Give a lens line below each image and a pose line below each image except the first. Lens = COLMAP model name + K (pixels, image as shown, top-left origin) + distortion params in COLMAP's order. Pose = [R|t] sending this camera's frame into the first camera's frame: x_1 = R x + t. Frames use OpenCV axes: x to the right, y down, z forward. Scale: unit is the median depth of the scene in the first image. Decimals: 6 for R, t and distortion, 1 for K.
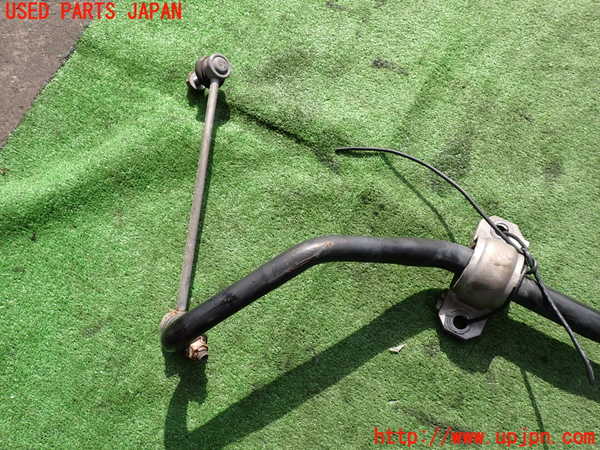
lens RADIAL K [[441.8, 0, 300.0], [0, 441.8, 225.0], [0, 0, 1]] dist [0.005025, -0.000215]
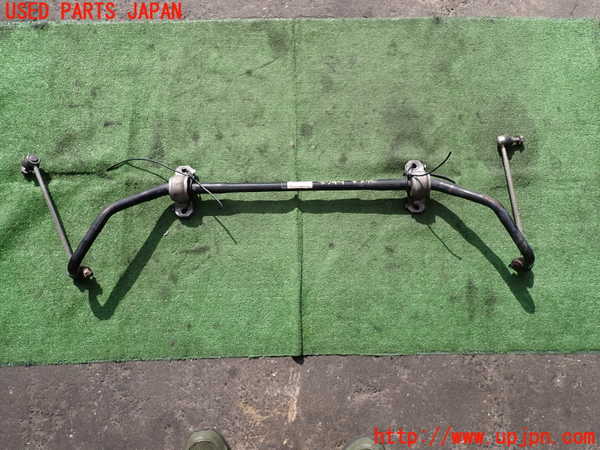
lens RADIAL K [[441.8, 0, 300.0], [0, 441.8, 225.0], [0, 0, 1]] dist [0.005025, -0.000215]
pose [[0.853668, -0.472336, 0.219429, 0.299536], [0.461991, 0.881268, 0.099655, 0.302464], [-0.240447, 0.016302, 0.970525, -1.385317]]
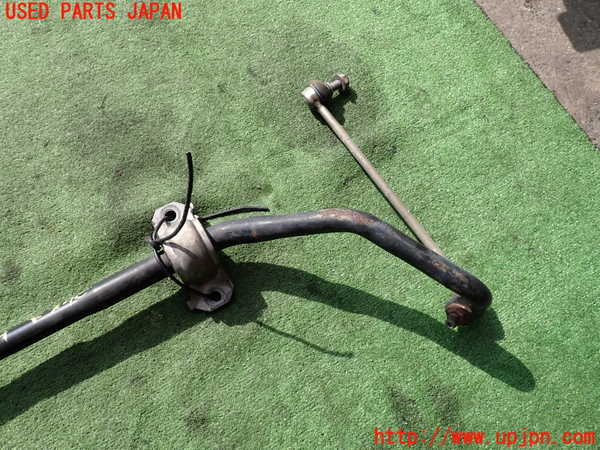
lens RADIAL K [[441.8, 0, 300.0], [0, 441.8, 225.0], [0, 0, 1]] dist [0.005025, -0.000215]
pose [[0.481309, -0.762208, 0.432876, 1.118329], [0.789938, 0.591212, 0.162684, 0.613549], [-0.379920, 0.263644, 0.886653, -0.357524]]
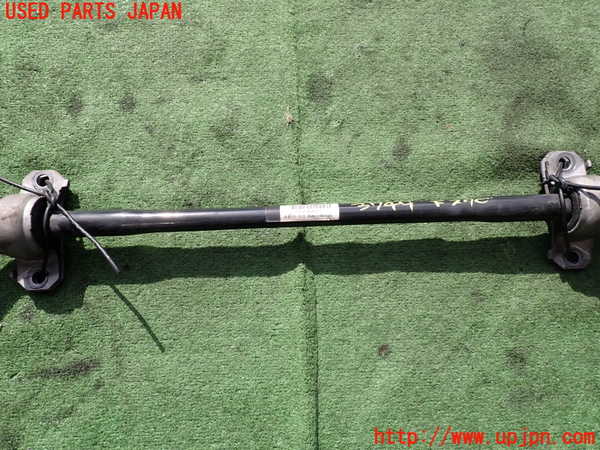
lens RADIAL K [[441.8, 0, 300.0], [0, 441.8, 225.0], [0, 0, 1]] dist [0.005025, -0.000215]
pose [[0.843008, -0.489621, 0.222729, 0.634618], [0.474190, 0.871931, 0.121984, 0.246152], [-0.253931, 0.002782, 0.967218, -0.166220]]
